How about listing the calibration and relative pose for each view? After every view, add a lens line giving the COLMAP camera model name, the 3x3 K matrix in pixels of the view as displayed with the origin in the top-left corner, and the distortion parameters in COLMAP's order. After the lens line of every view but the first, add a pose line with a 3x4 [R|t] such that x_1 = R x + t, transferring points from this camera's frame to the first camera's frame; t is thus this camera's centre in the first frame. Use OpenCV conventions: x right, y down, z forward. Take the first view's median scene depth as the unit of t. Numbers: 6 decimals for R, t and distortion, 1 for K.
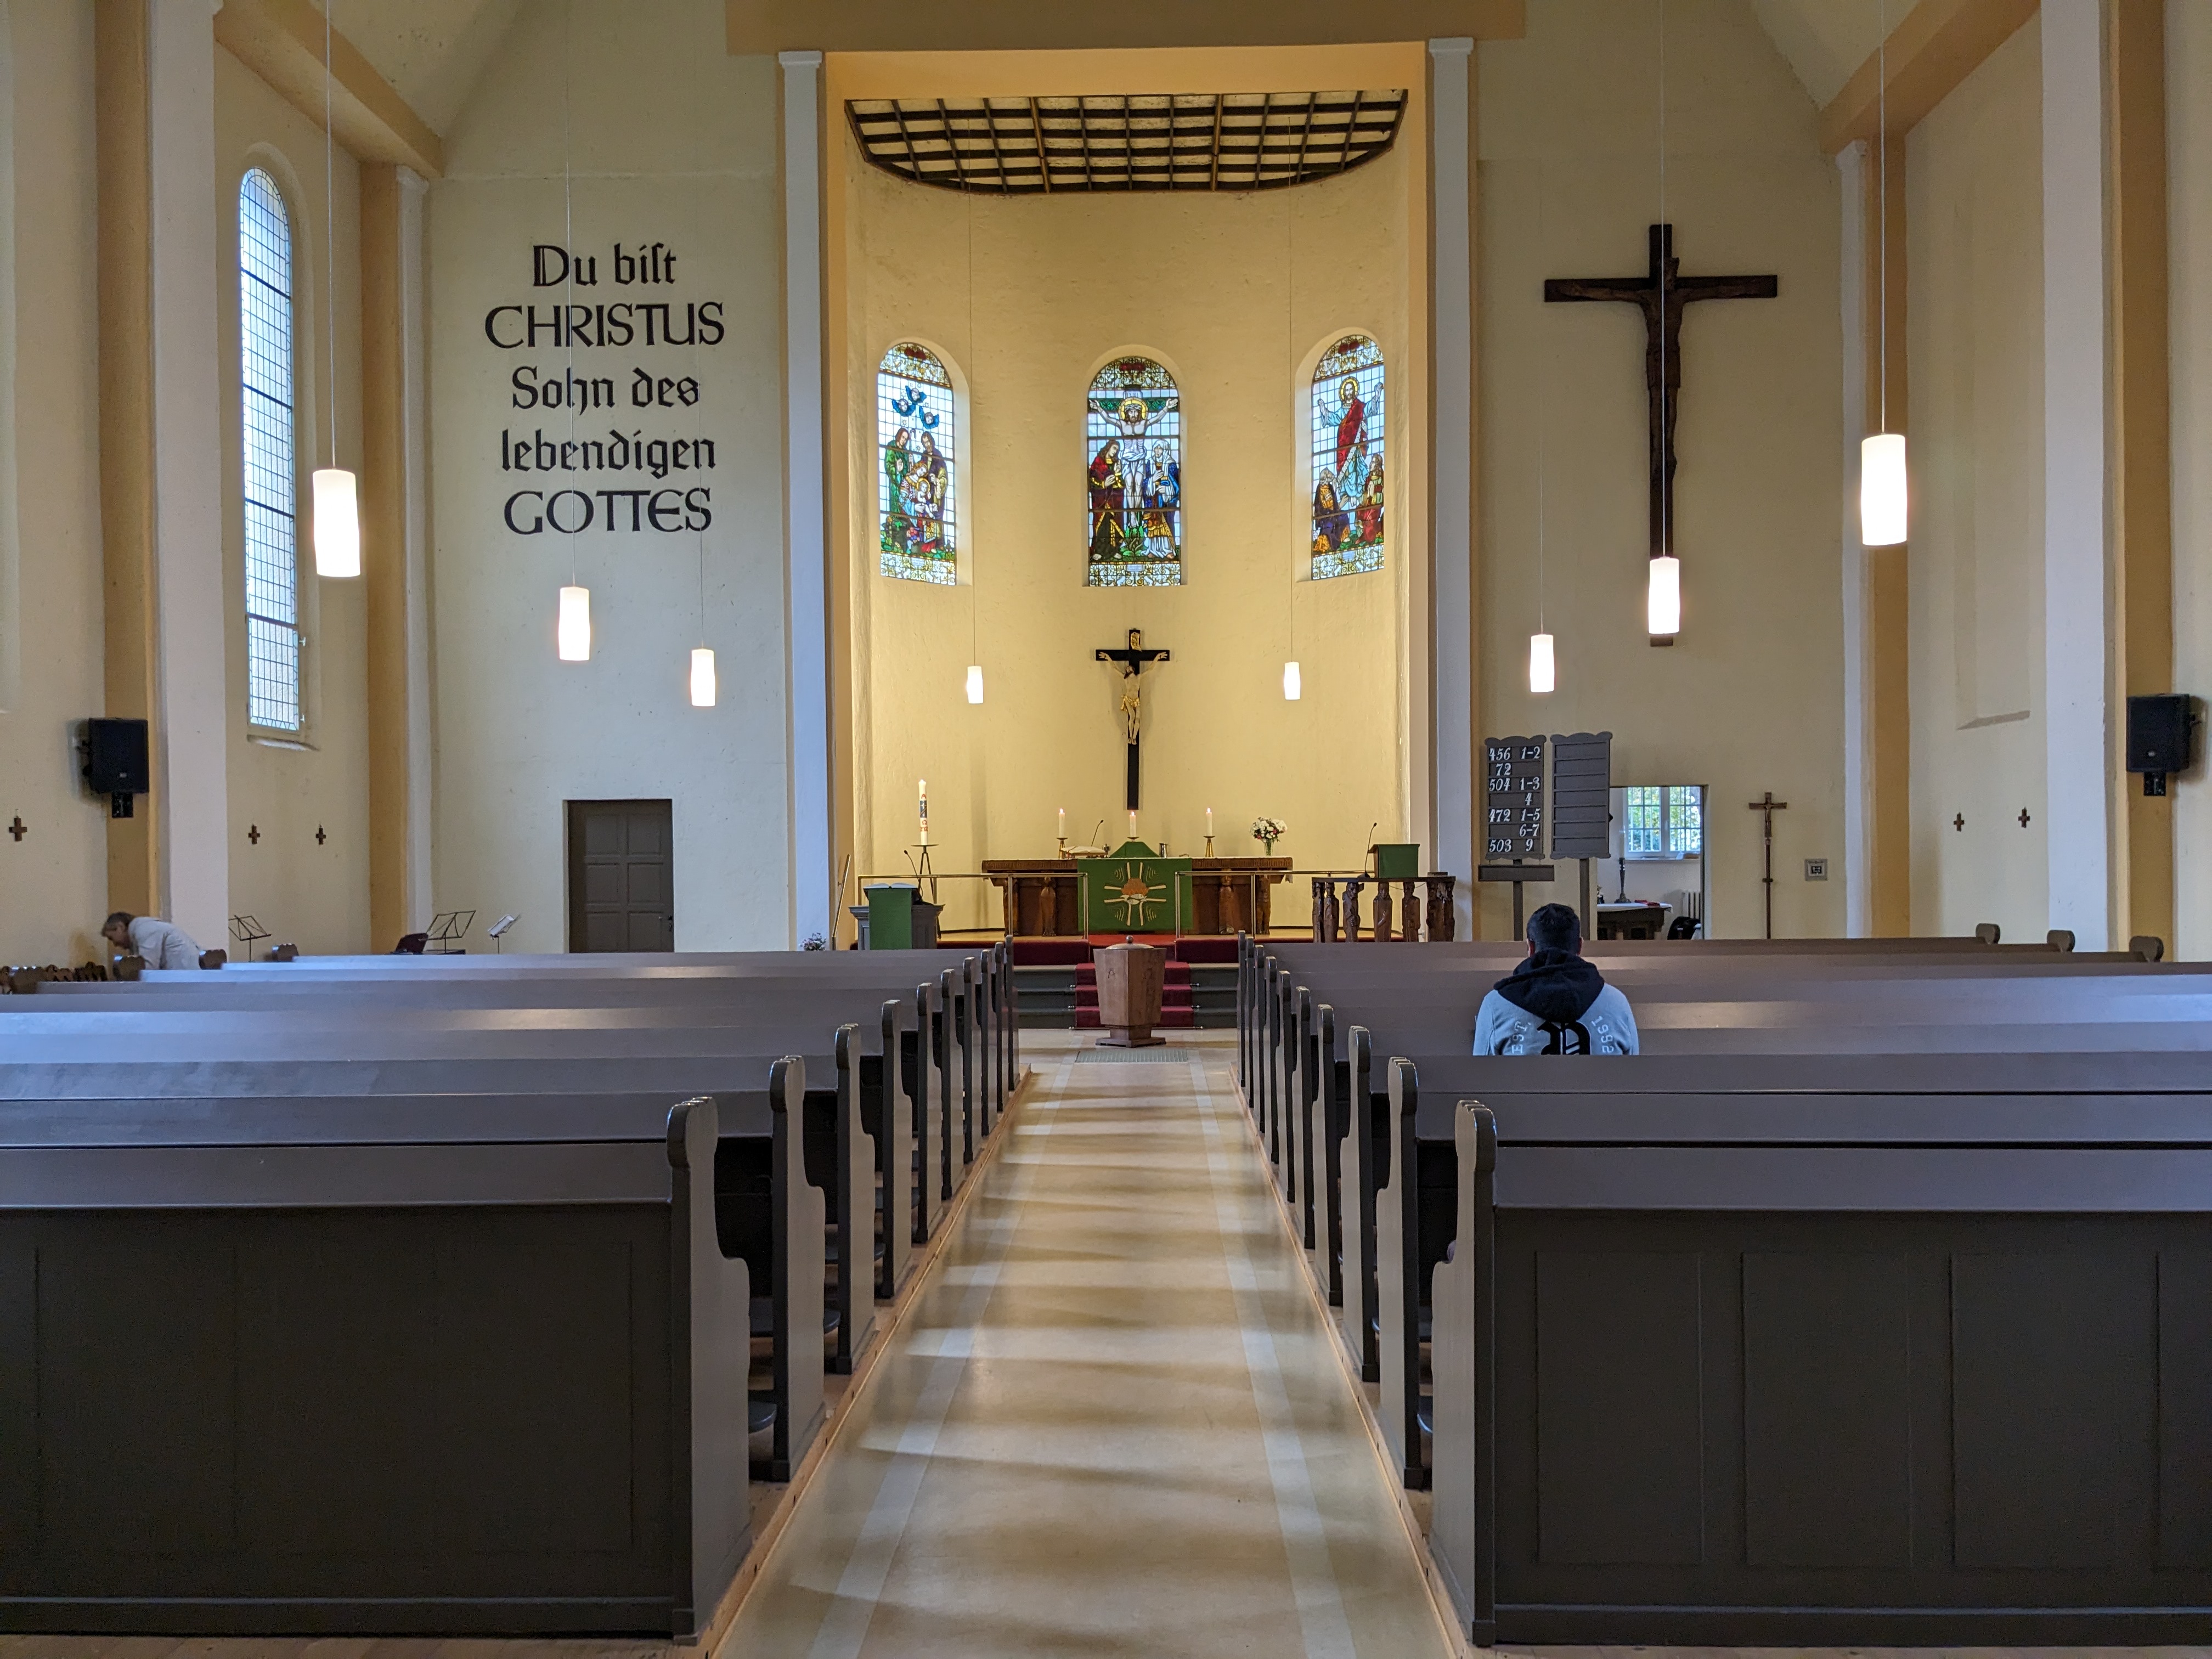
lens RADIAL K [[1709.3, 0, 1051.4], [0, 1709.3, 834.5], [0, 0, 1]] dist [0.009305, 0.002508]
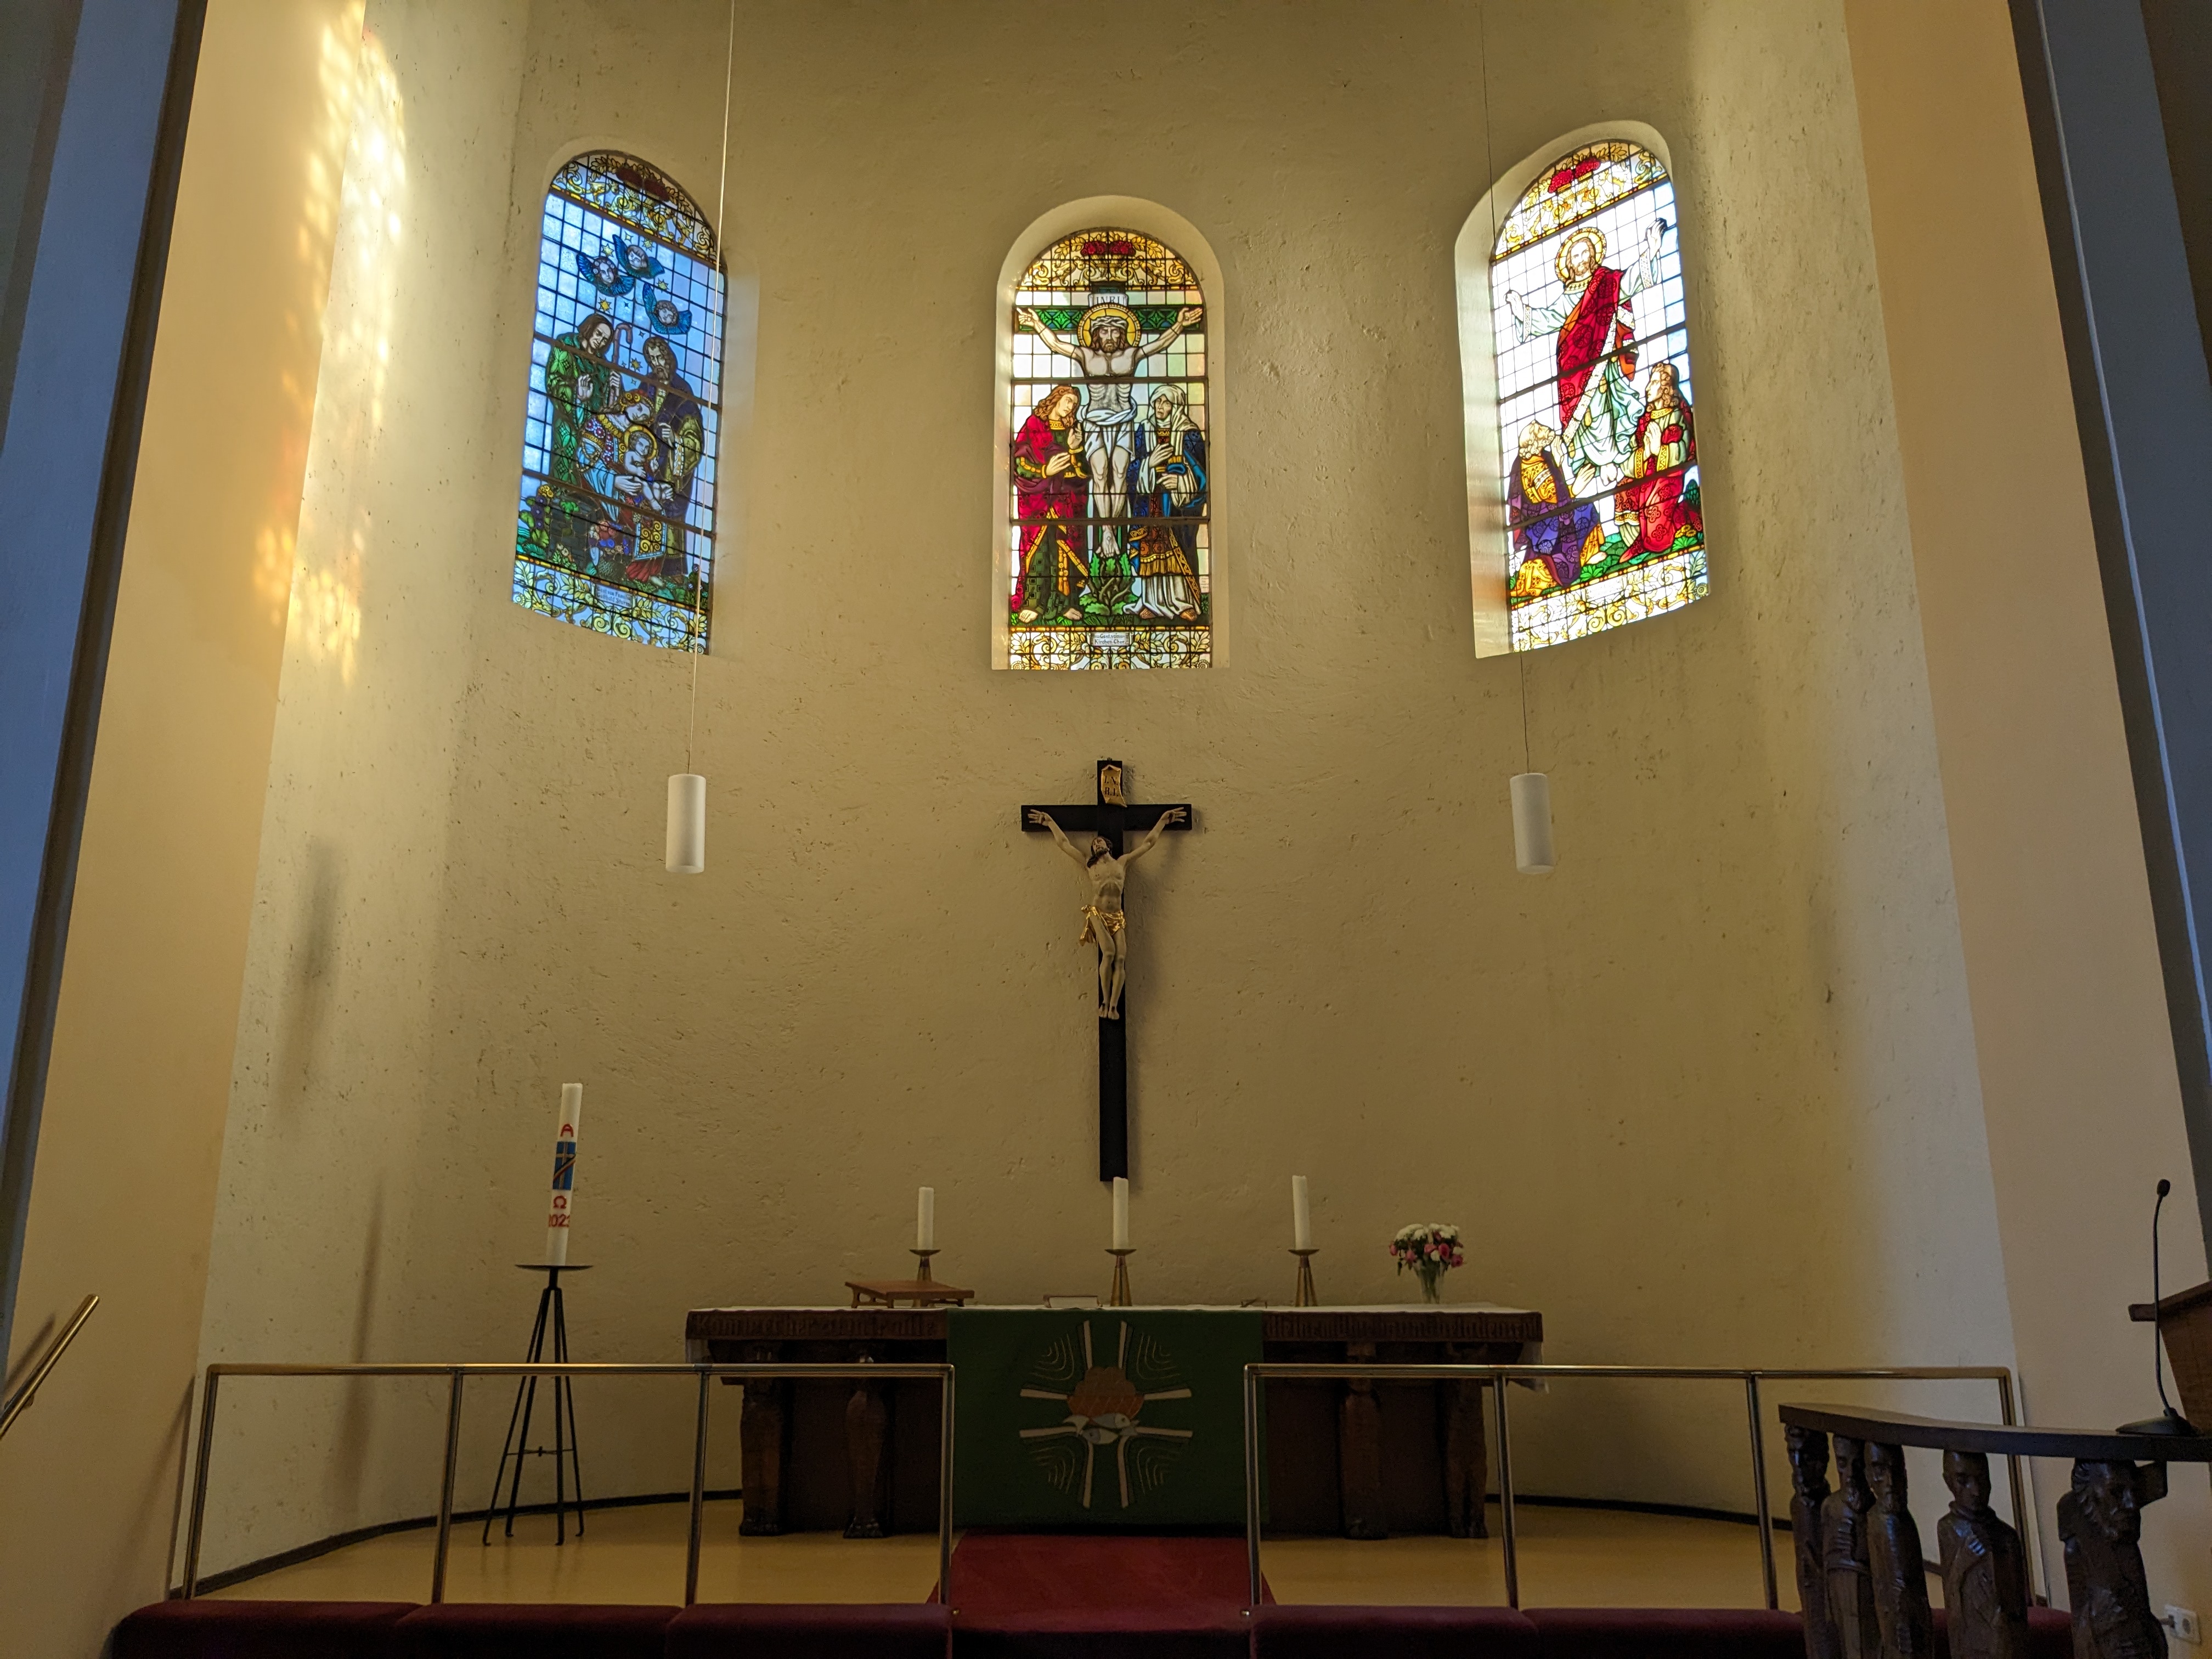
lens RADIAL K [[1709.3, 0, 1051.4], [0, 1709.3, 834.5], [0, 0, 1]] dist [0.009305, 0.002508]
pose [[0.999788, 0.017356, 0.011046, 0.029383], [-0.014167, 0.970151, -0.242088, 0.003419], [-0.014918, 0.241880, 0.970191, 0.580805]]
